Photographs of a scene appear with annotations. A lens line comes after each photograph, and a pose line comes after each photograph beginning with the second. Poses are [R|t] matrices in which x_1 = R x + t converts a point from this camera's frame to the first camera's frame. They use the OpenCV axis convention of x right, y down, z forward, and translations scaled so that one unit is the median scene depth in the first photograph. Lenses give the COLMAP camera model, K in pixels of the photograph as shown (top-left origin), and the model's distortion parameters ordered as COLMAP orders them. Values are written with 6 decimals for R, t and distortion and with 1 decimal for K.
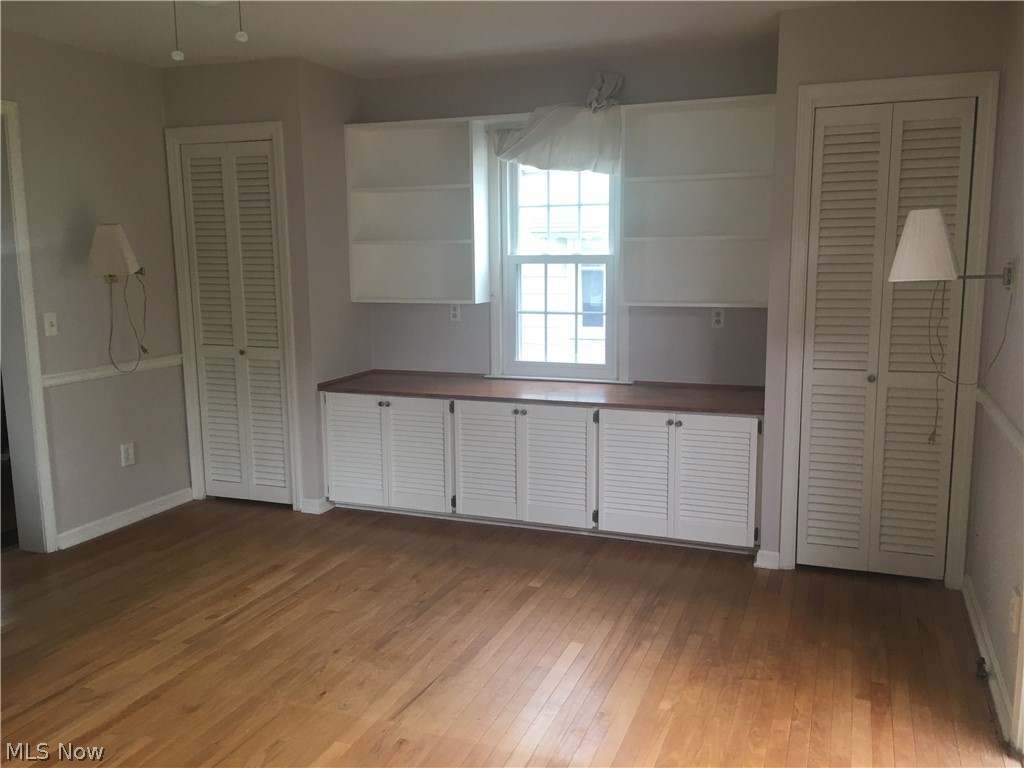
lens RADIAL K [[875.4, 0, 514.0], [0, 875.4, 384.9], [0, 0, 1]] dist [0.068397, -0.113414]
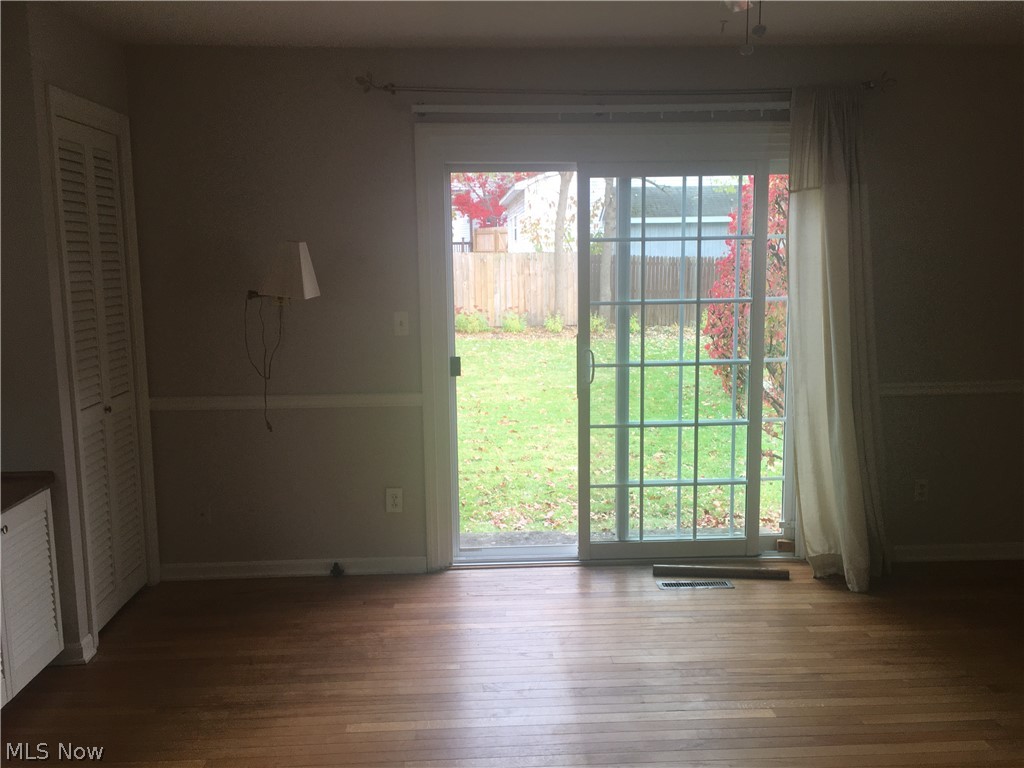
lens RADIAL K [[875.4, 0, 512.0], [0, 875.4, 376.9], [0, 0, 1]] dist [0.068397, -0.113414]
pose [[-0.396166, -0.111240, 0.911416, -0.644034], [0.155764, 0.970103, 0.186109, -0.152128], [-0.904870, 0.215696, -0.366995, 0.954611]]
